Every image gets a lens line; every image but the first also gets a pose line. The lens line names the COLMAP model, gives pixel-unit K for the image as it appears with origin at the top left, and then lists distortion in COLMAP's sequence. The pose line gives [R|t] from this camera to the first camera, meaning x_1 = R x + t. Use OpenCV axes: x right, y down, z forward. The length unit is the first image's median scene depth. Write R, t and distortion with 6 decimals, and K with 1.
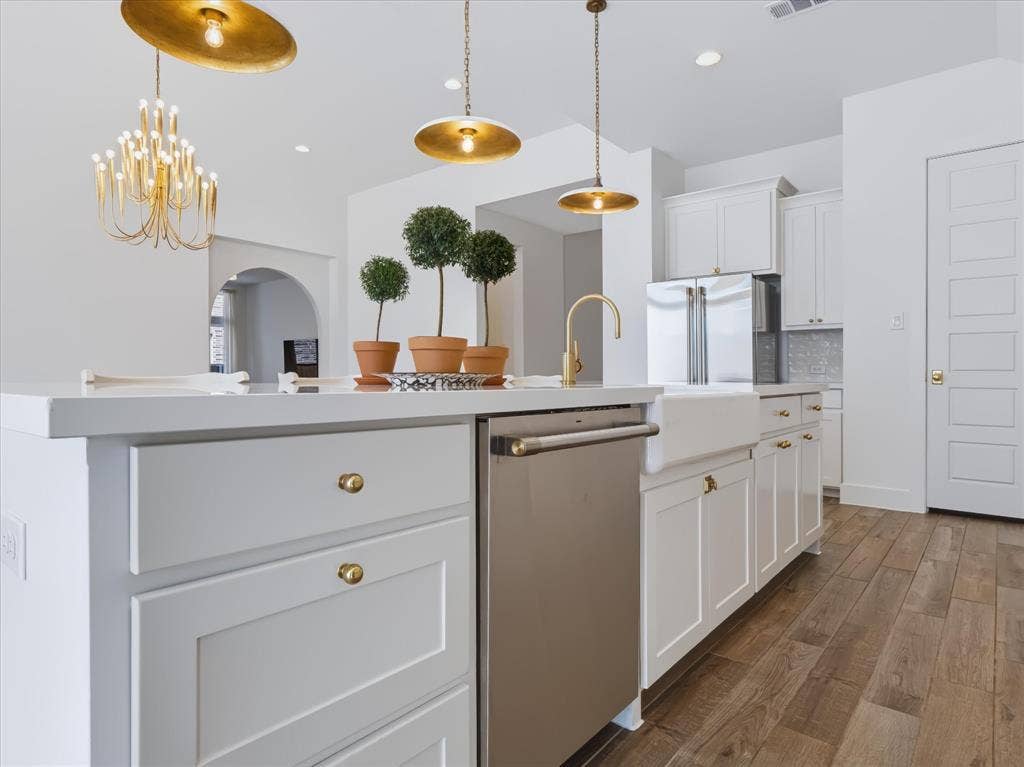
lens RADIAL K [[601.1, 0, 512.0], [0, 601.1, 383.5], [0, 0, 1]] dist [-0.006464, -0.000711]
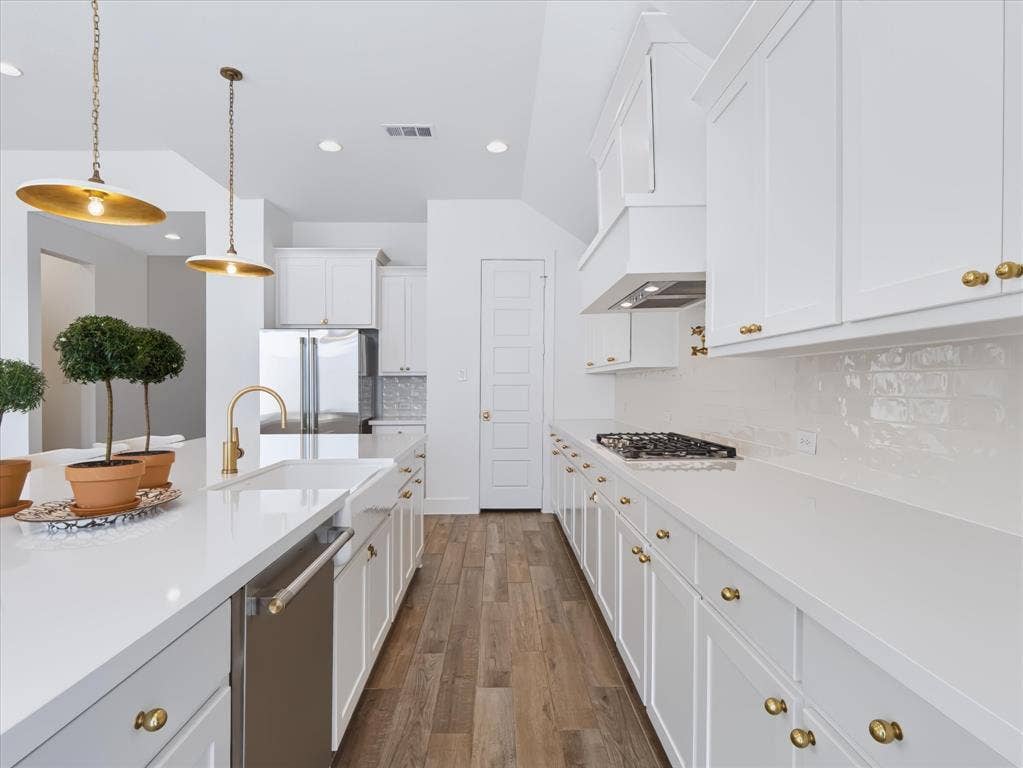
lens RADIAL K [[552.3, 0, 525.0], [0, 552.3, 389.5], [0, 0, 1]] dist [-0.006557, -0.001288]
pose [[0.741857, -0.003637, 0.670549, -0.142281], [0.001575, 0.999992, 0.003682, -0.127097], [-0.670557, -0.001675, 0.741856, -0.022041]]
